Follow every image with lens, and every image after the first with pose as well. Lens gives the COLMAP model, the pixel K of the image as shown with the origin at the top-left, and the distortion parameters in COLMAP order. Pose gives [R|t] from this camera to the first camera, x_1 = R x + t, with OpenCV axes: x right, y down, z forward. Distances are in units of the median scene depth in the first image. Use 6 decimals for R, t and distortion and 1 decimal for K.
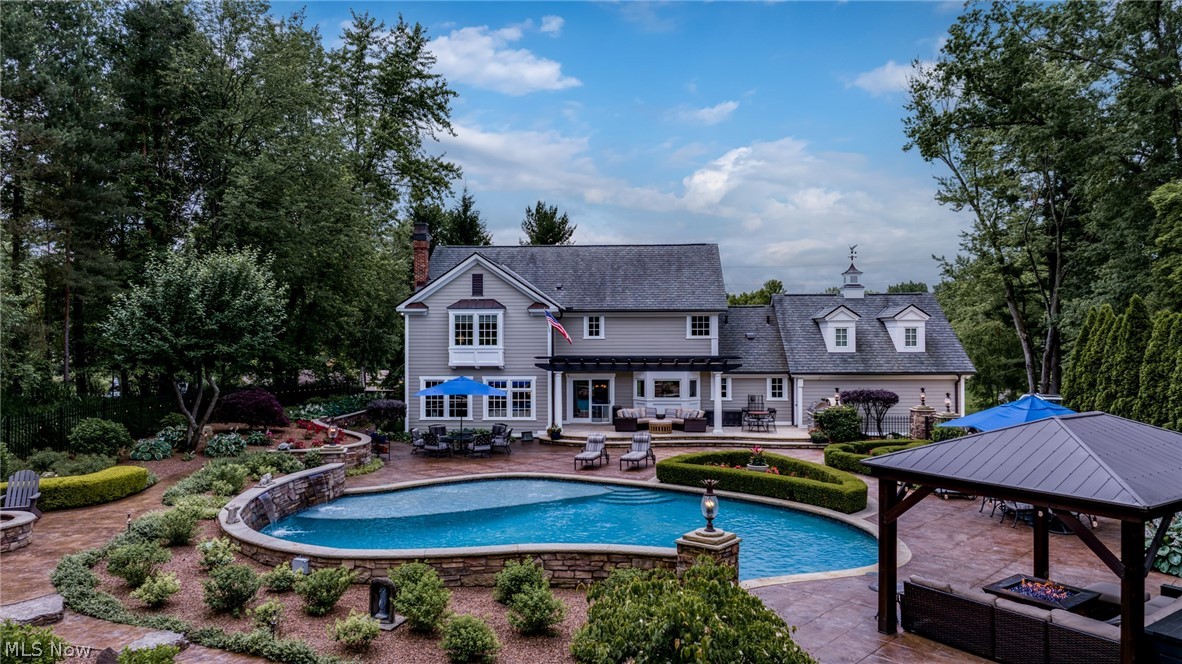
lens RADIAL K [[812.7, 0, 589.0], [0, 812.7, 330.3], [0, 0, 1]] dist [0.003081, -0.009021]
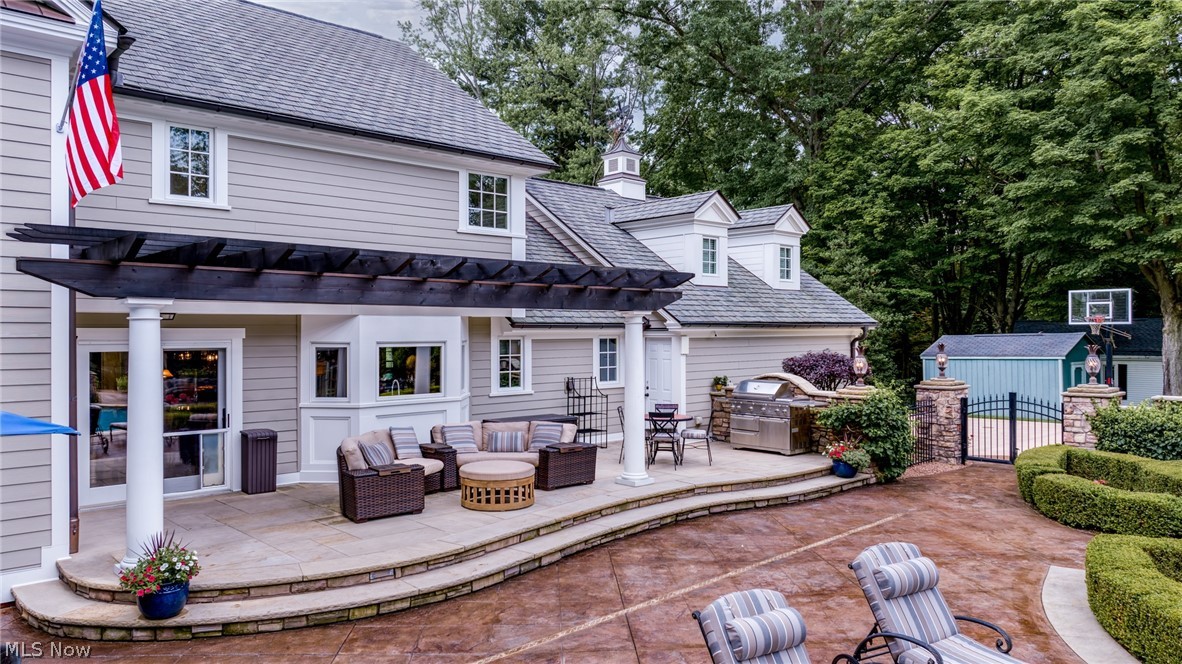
lens RADIAL K [[812.7, 0, 596.4], [0, 812.7, 330.3], [0, 0, 1]] dist [0.003081, -0.009021]
pose [[0.690081, 0.000421, 0.723732, -0.103597], [0.004879, 0.999974, -0.005234, 0.057075], [-0.723716, 0.007143, 0.690061, 0.697380]]
